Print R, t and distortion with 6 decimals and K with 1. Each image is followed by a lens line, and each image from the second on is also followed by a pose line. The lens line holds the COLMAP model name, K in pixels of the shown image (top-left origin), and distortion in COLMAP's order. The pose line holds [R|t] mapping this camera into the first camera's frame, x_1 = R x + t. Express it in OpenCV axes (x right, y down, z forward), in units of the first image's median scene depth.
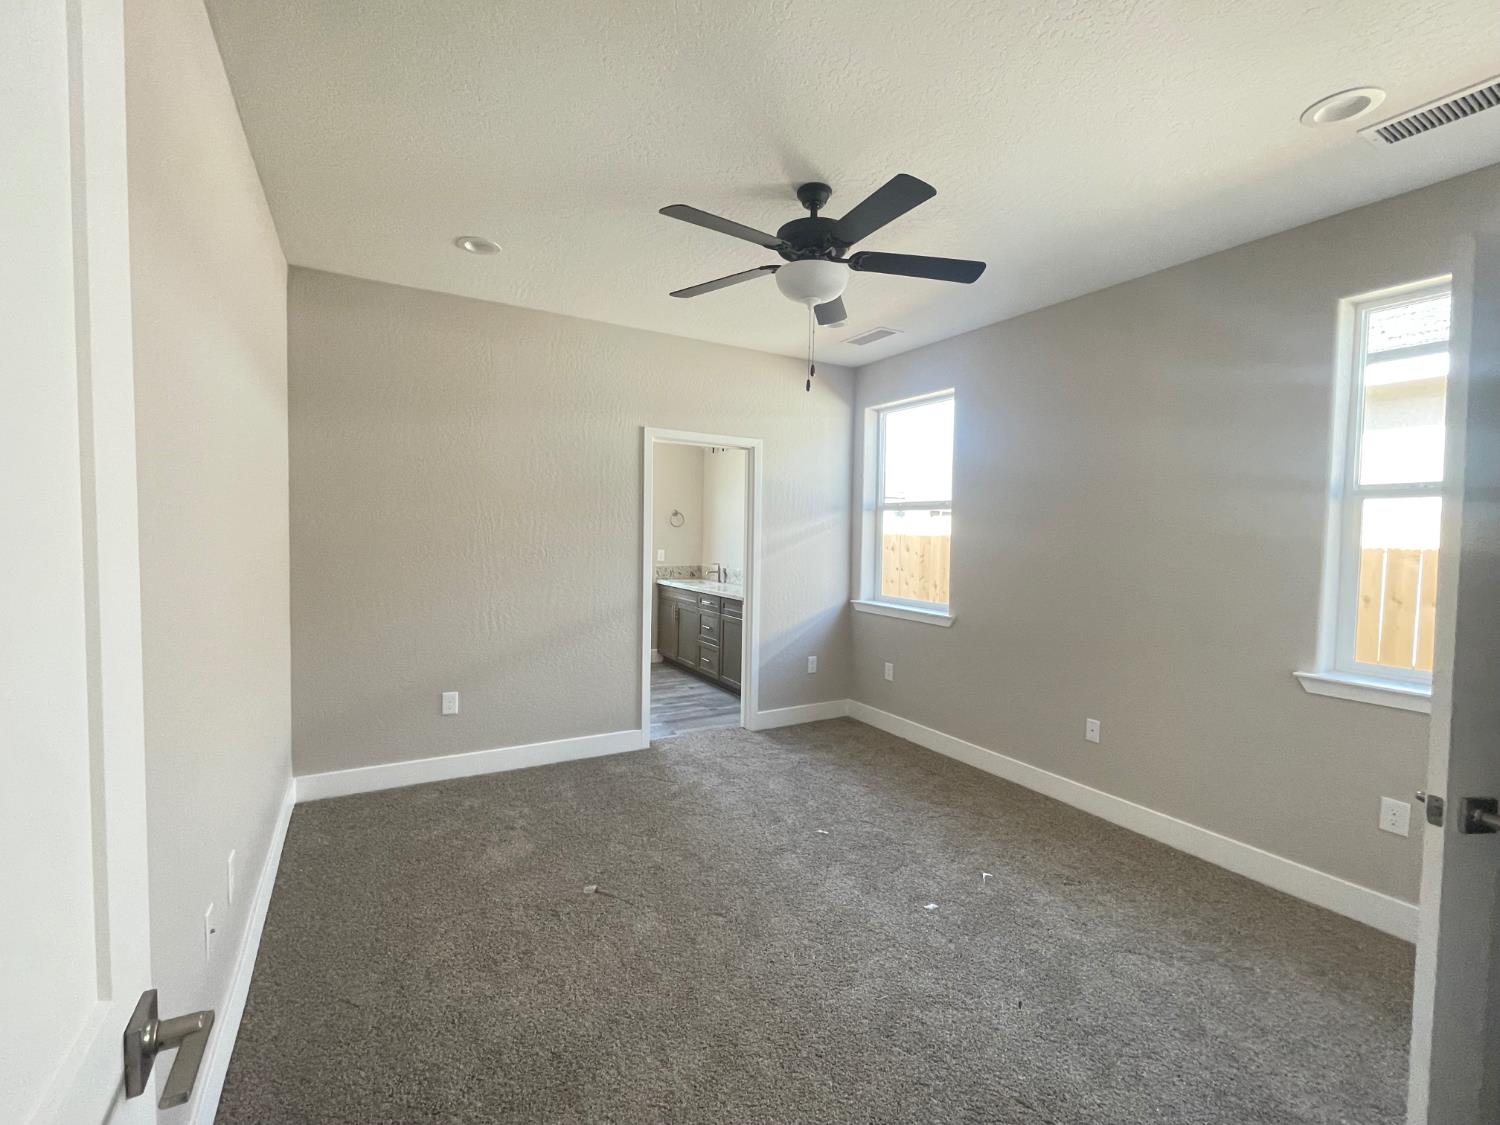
lens RADIAL K [[650.8, 0, 752.7], [0, 650.8, 563.0], [0, 0, 1]] dist [-0.000159, 0.000024]
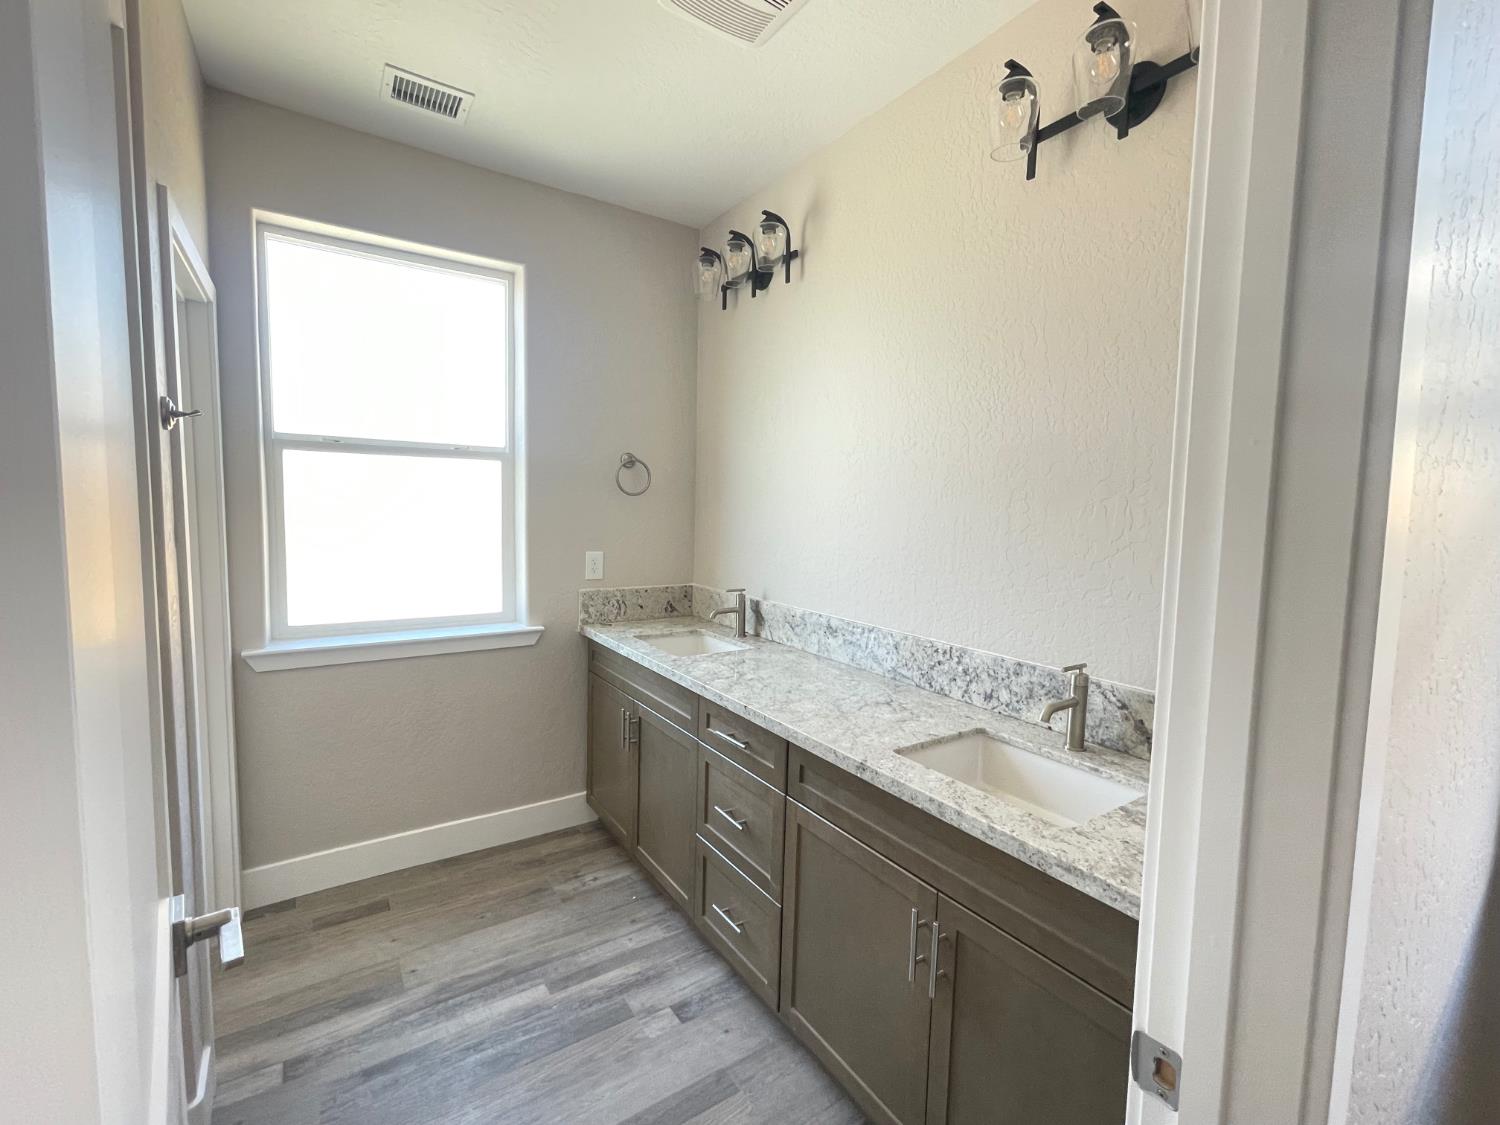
lens RADIAL K [[650.8, 0, 744.5], [0, 650.8, 559.2], [0, 0, 1]] dist [-0.000159, 0.000024]
pose [[0.998745, -0.001195, 0.050070, -0.069597], [-0.000655, 0.999318, 0.036928, -0.031711], [-0.050079, -0.036915, 0.998063, 0.609138]]
